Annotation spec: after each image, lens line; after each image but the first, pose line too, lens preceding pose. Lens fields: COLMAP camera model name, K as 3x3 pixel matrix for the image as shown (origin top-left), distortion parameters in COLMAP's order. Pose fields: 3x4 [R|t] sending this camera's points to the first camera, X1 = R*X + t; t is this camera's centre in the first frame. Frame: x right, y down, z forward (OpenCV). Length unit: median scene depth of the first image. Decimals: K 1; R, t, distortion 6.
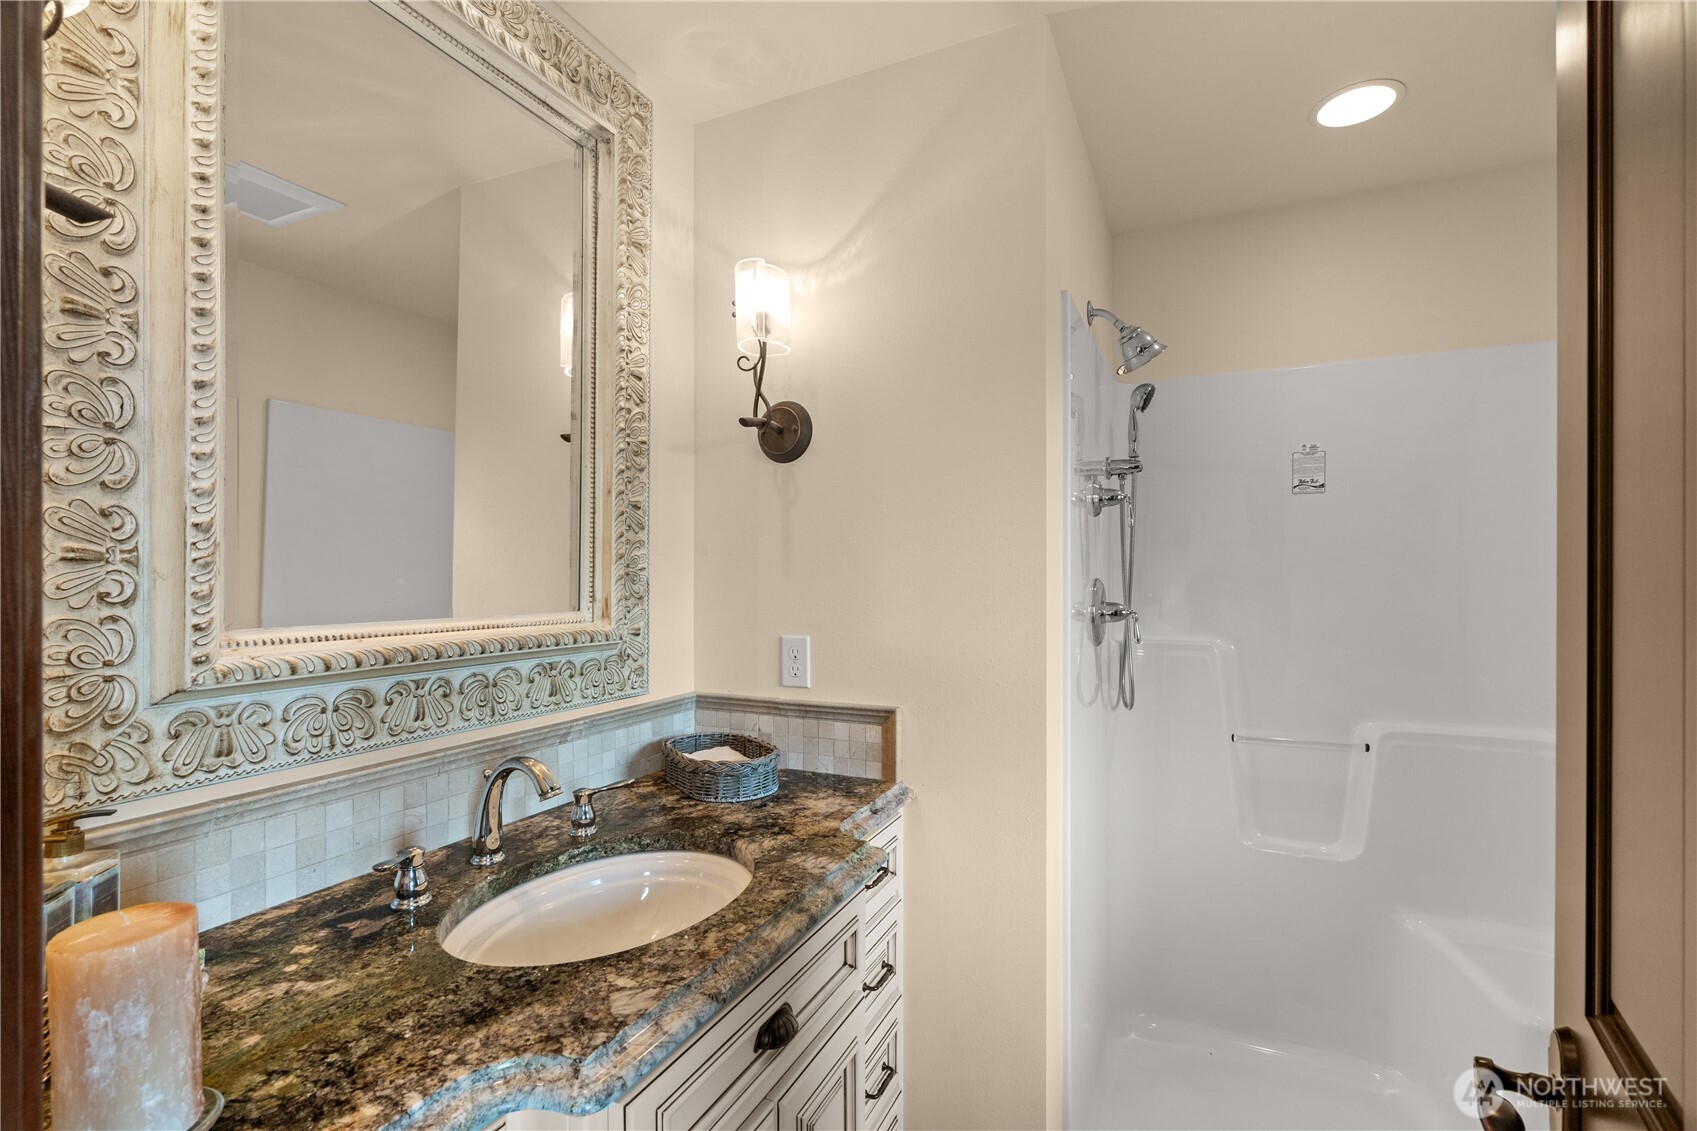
lens RADIAL K [[764.1, 0, 844.6], [0, 764.1, 569.6], [0, 0, 1]] dist [-0.004676, 0.001661]
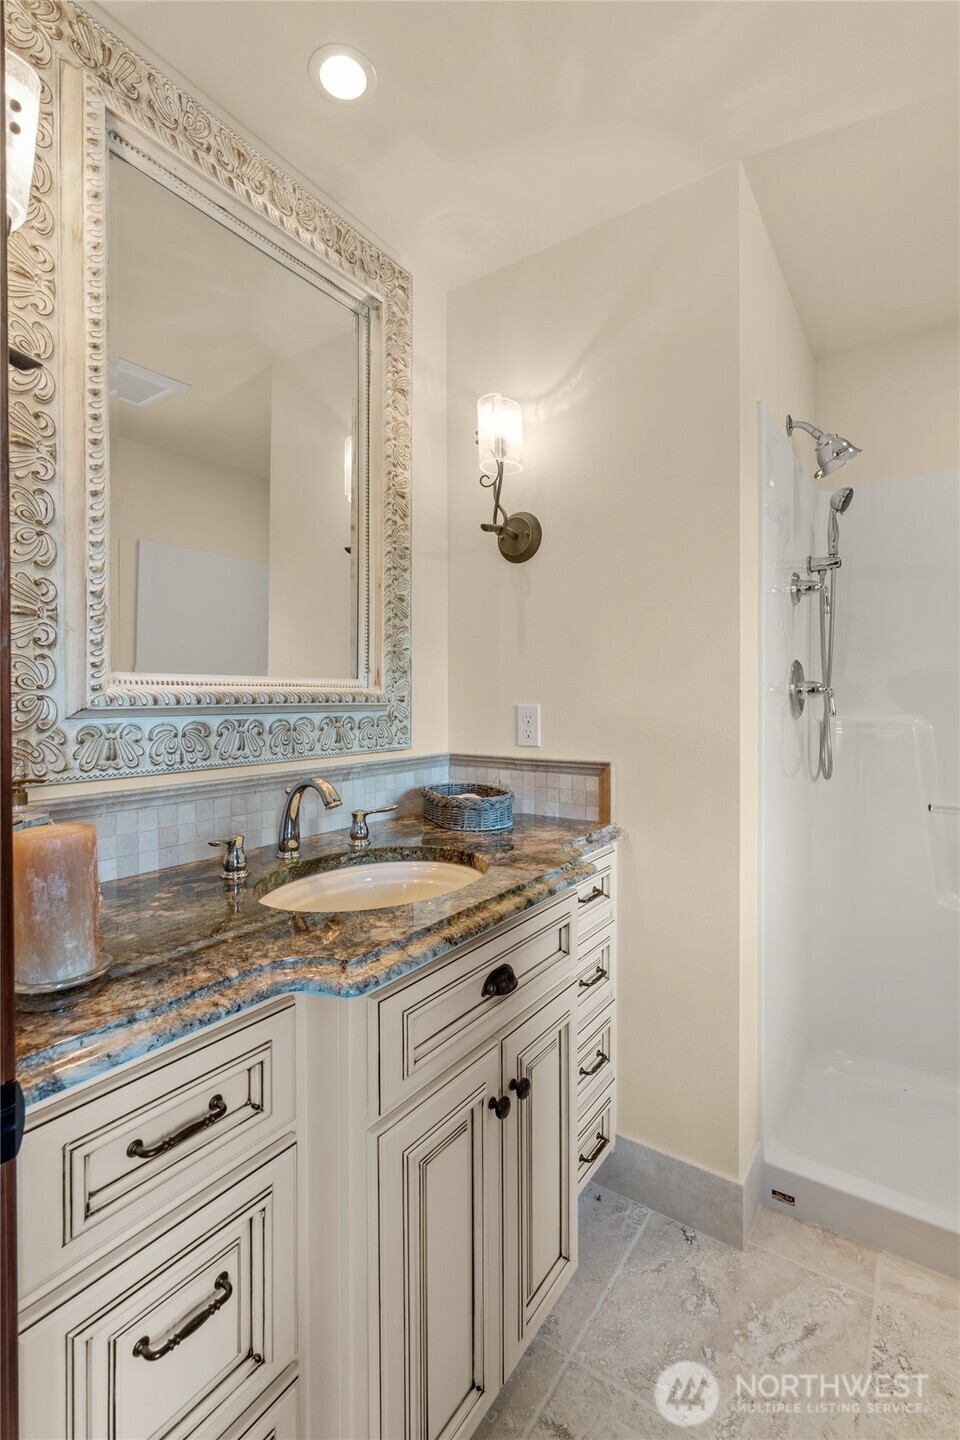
lens RADIAL K [[648.4, 0, 475.9], [0, 648.4, 693.5], [0, 0, 1]] dist [-0.004676, 0.001661]
pose [[0.985568, -0.000034, -0.169278, 0.043072], [0.001937, 0.999937, 0.011076, 0.086715], [0.169267, -0.011245, 0.985506, -0.052847]]
